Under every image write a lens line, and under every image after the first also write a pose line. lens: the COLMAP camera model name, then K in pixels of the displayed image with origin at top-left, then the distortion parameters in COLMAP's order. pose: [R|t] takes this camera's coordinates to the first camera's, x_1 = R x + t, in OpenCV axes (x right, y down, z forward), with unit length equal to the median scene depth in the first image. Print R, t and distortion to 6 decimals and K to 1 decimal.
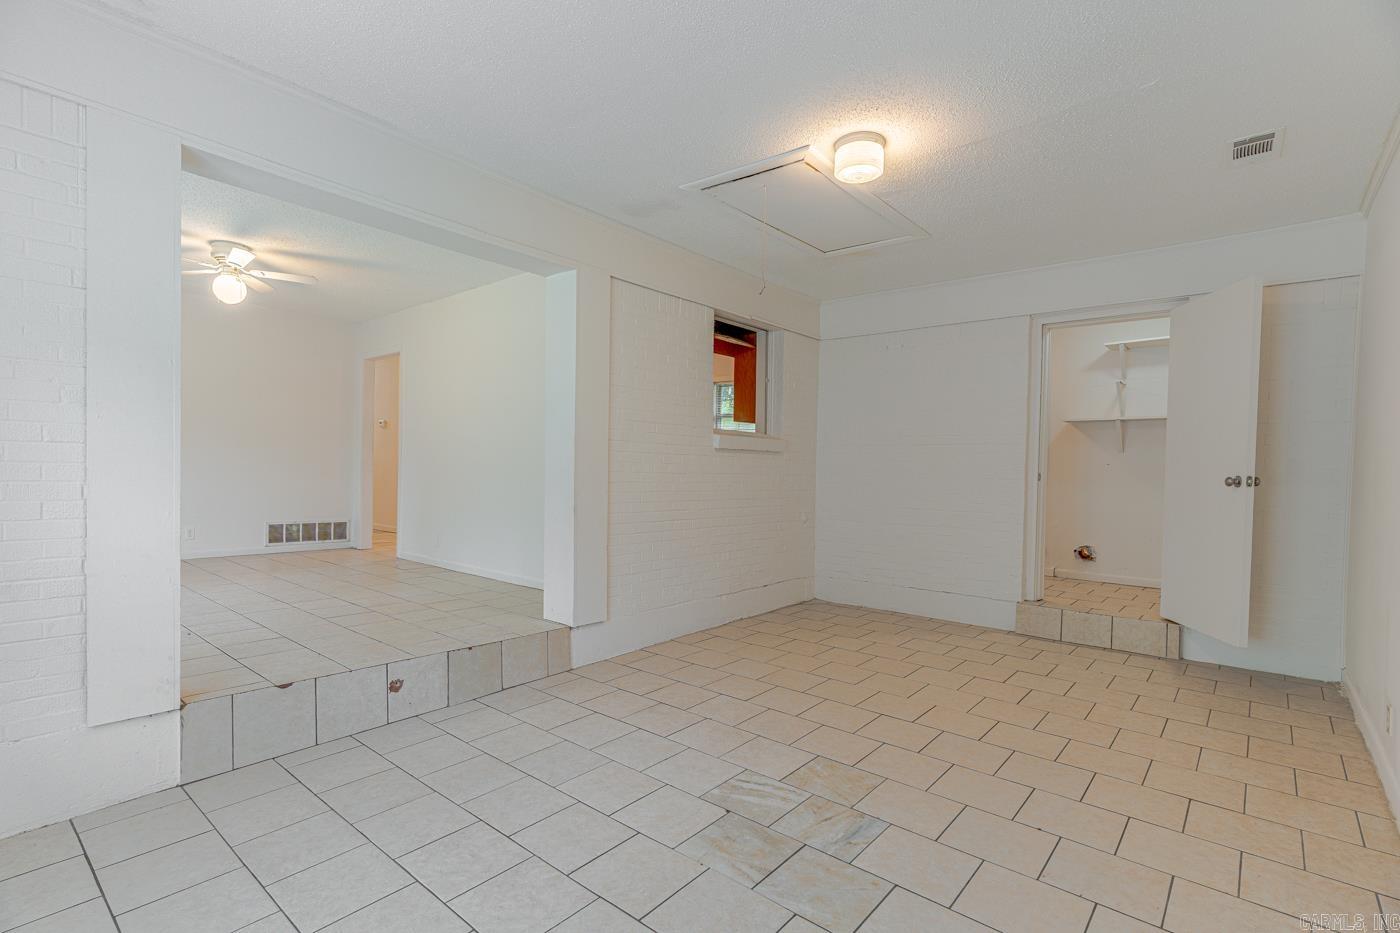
lens RADIAL K [[671.0, 0, 707.0], [0, 671.0, 477.7], [0, 0, 1]] dist [0.003038, 0.000332]
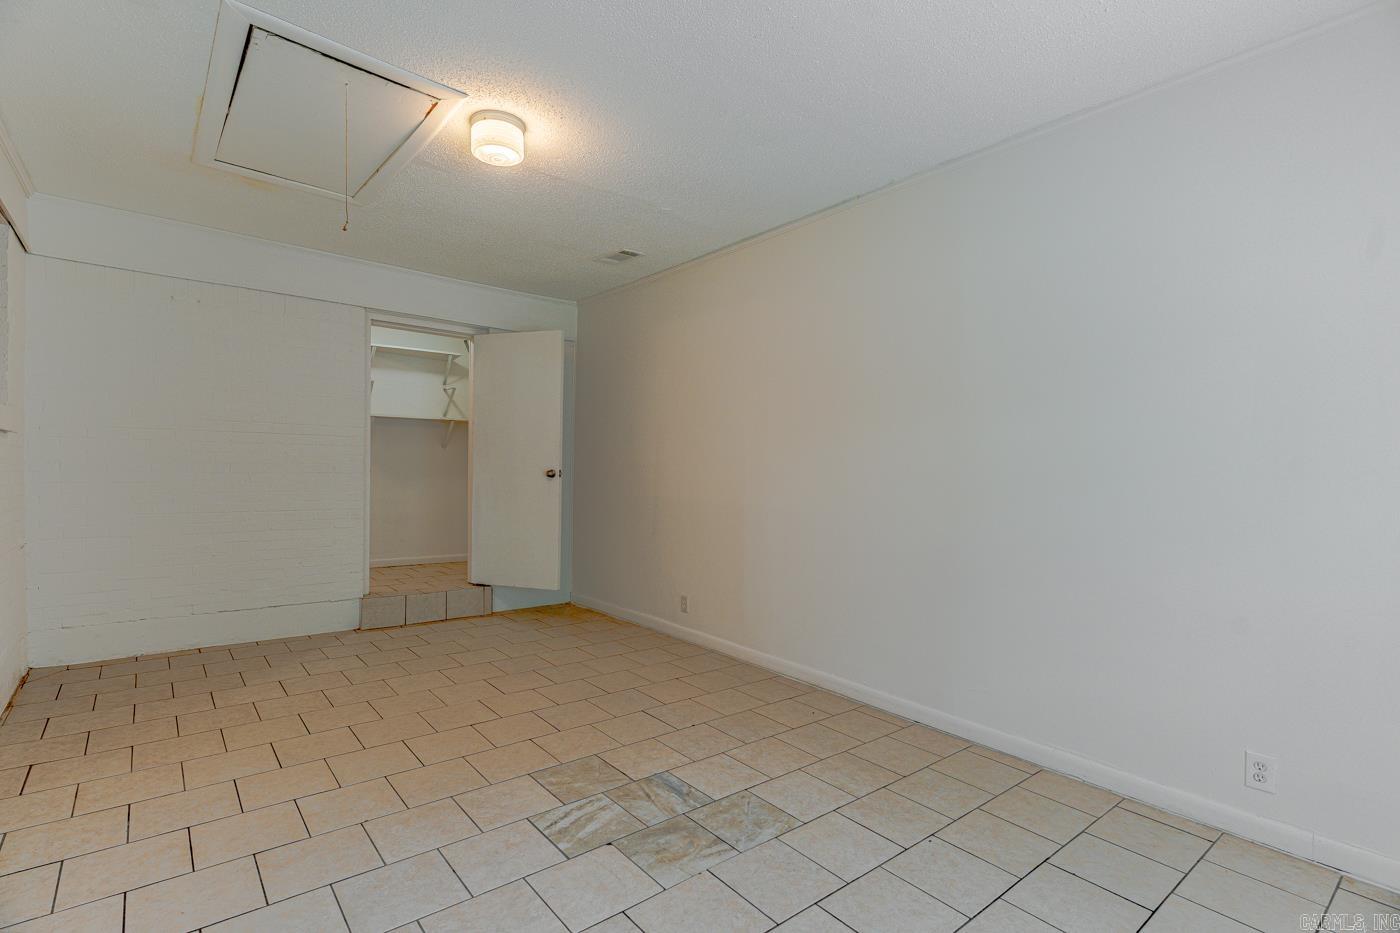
lens RADIAL K [[671.0, 0, 688.9], [0, 671.0, 470.3], [0, 0, 1]] dist [0.003038, 0.000332]
pose [[0.179097, -0.011770, 0.983761, -0.769550], [-0.002085, 0.999922, 0.012343, -0.026339], [-0.983829, -0.004262, 0.179058, 0.658176]]
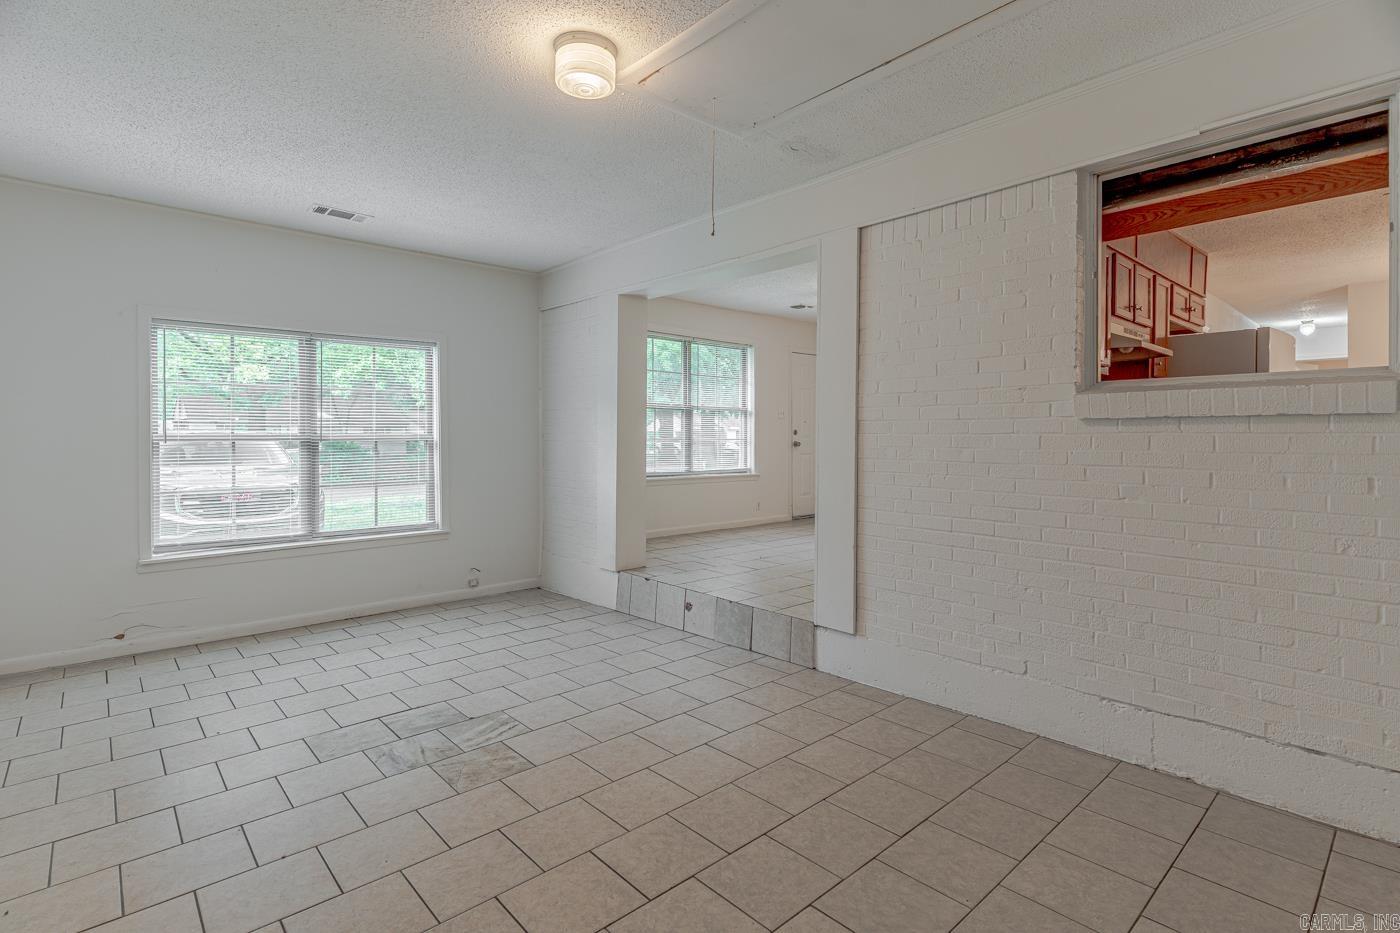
lens RADIAL K [[671.0, 0, 673.0], [0, 671.0, 441.6], [0, 0, 1]] dist [0.003038, 0.000332]
pose [[-0.155694, -0.014661, -0.987697, 1.131470], [-0.018411, 0.999759, -0.011938, -0.024155], [0.987634, 0.016326, -0.155927, 1.421691]]
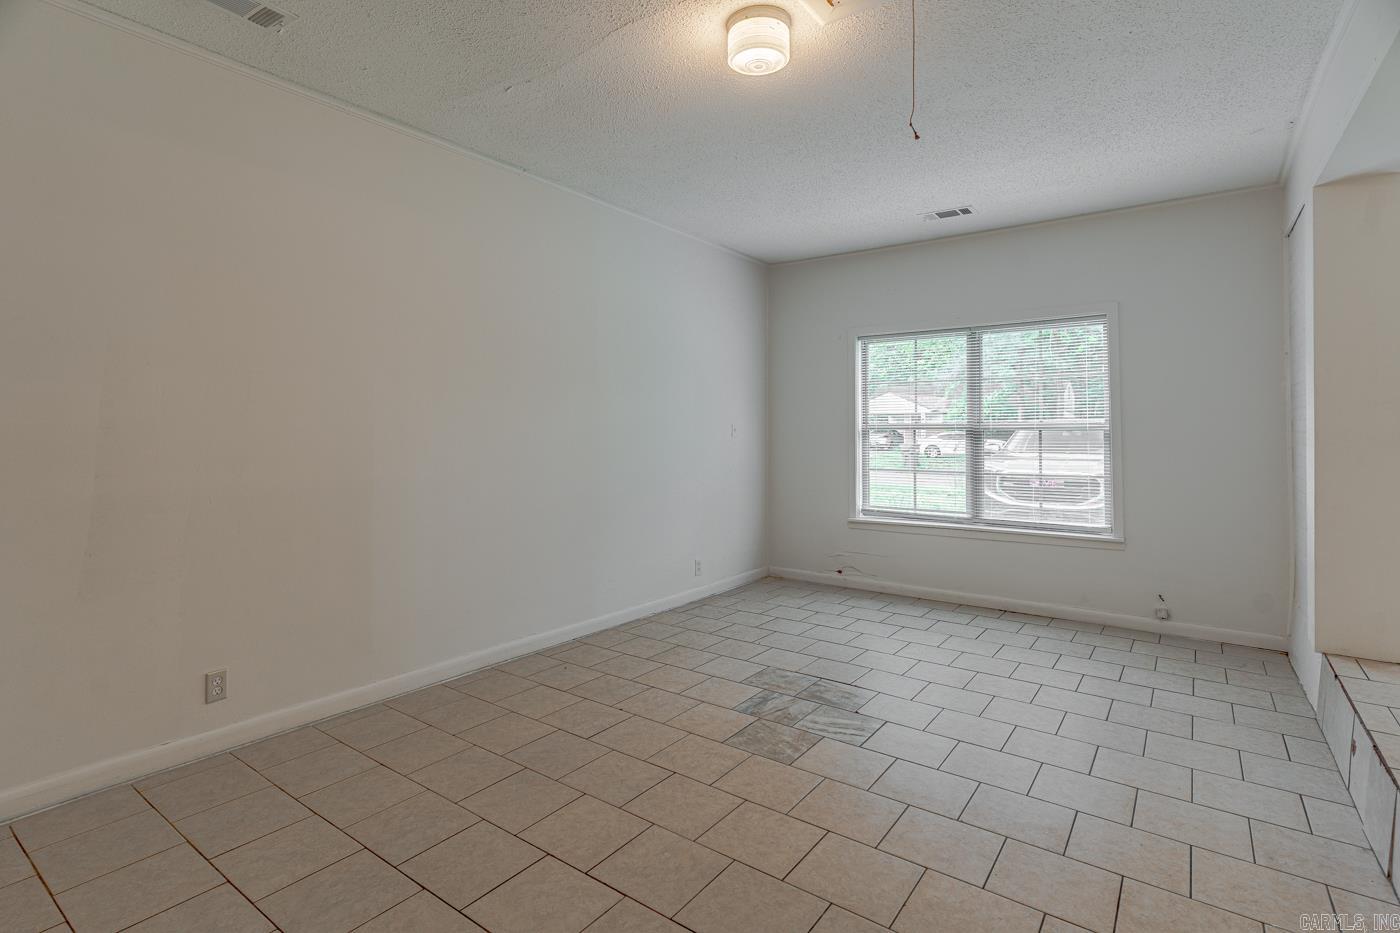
lens RADIAL K [[671.0, 0, 709.7], [0, 671.0, 416.3], [0, 0, 1]] dist [0.003038, 0.000332]
pose [[-0.996726, -0.019731, -0.078414, 0.377697], [-0.019524, 0.999804, -0.003394, -0.047666], [0.078466, -0.001852, -0.996915, 2.025710]]
